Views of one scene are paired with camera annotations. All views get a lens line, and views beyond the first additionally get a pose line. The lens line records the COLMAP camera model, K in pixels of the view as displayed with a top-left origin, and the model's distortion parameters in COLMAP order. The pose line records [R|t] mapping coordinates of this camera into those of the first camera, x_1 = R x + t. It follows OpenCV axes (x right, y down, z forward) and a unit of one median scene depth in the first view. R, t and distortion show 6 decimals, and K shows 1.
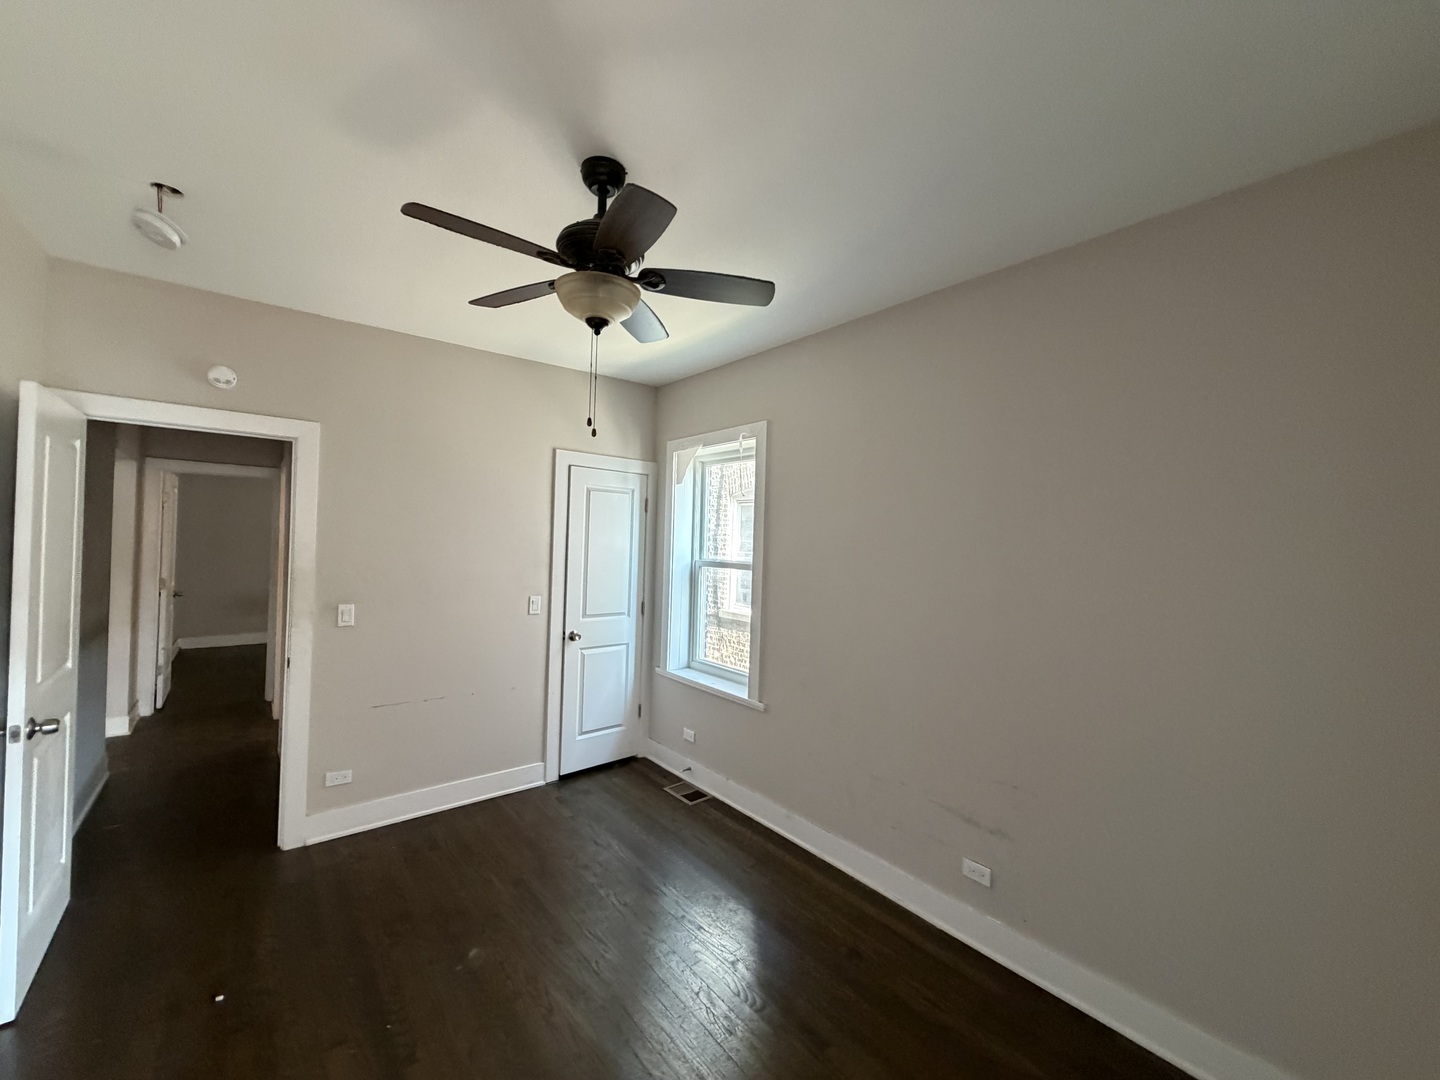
lens RADIAL K [[572.4, 0, 708.8], [0, 572.4, 533.7], [0, 0, 1]] dist [0.001732, -0.000139]
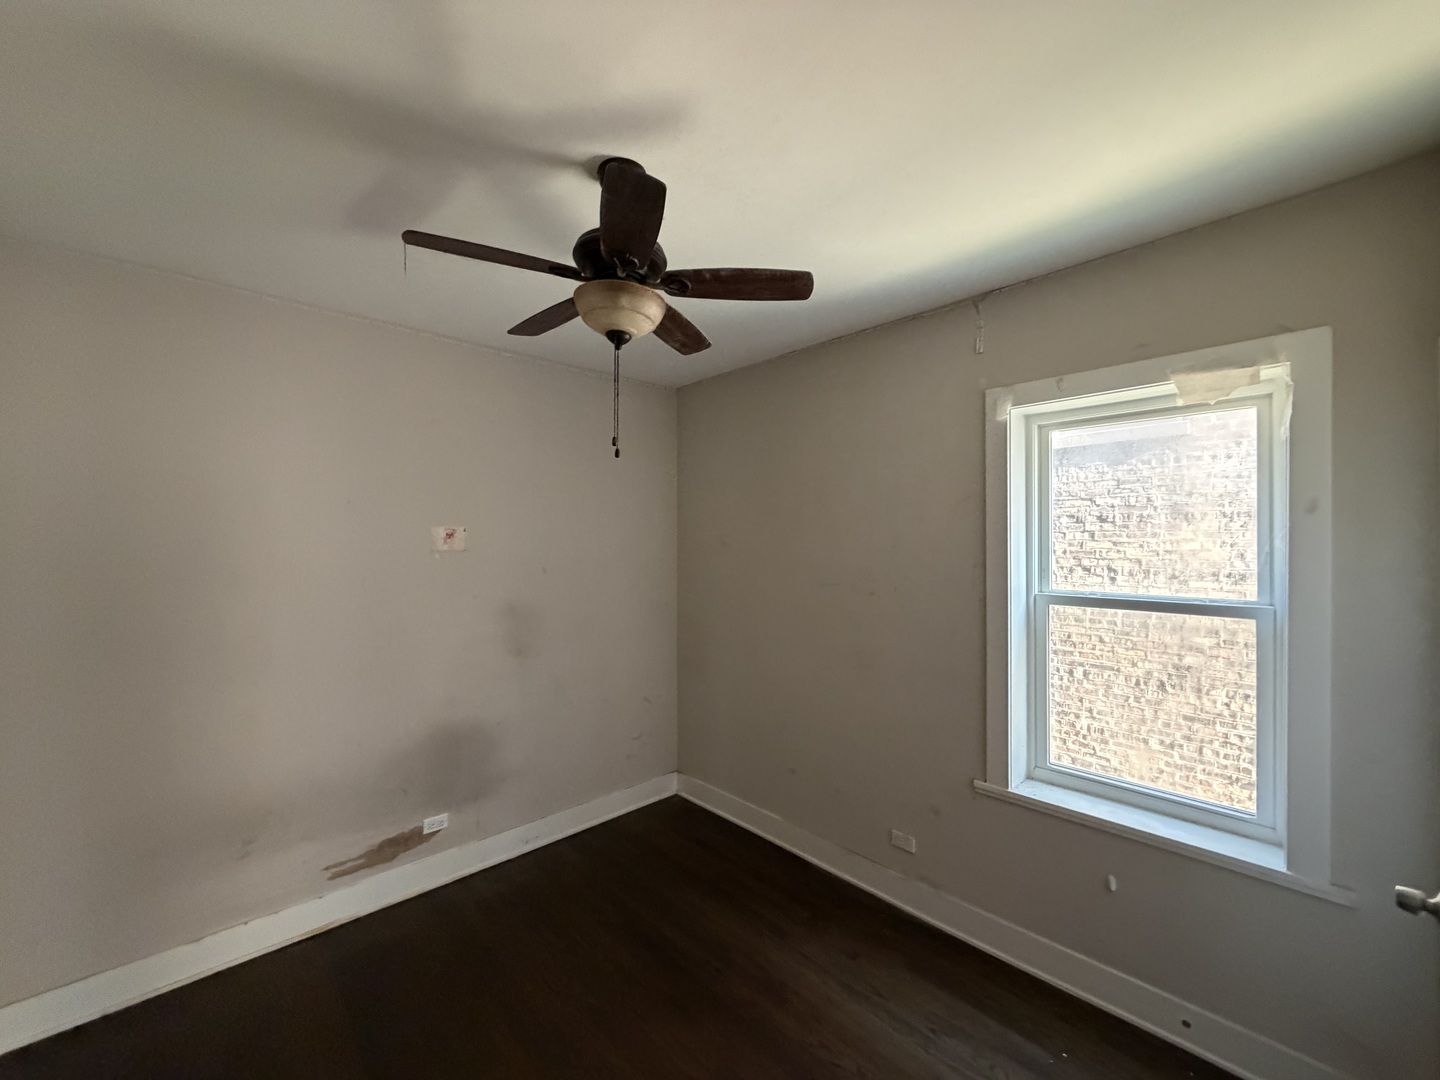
lens RADIAL K [[575.4, 0, 720.2], [0, 575.4, 526.0], [0, 0, 1]] dist [-0.001396, -0.000261]
pose [[0.998641, -0.038831, 0.034758, -0.370932], [0.040049, 0.998582, -0.035076, -0.017501], [-0.033346, 0.036420, 0.998780, 0.419829]]
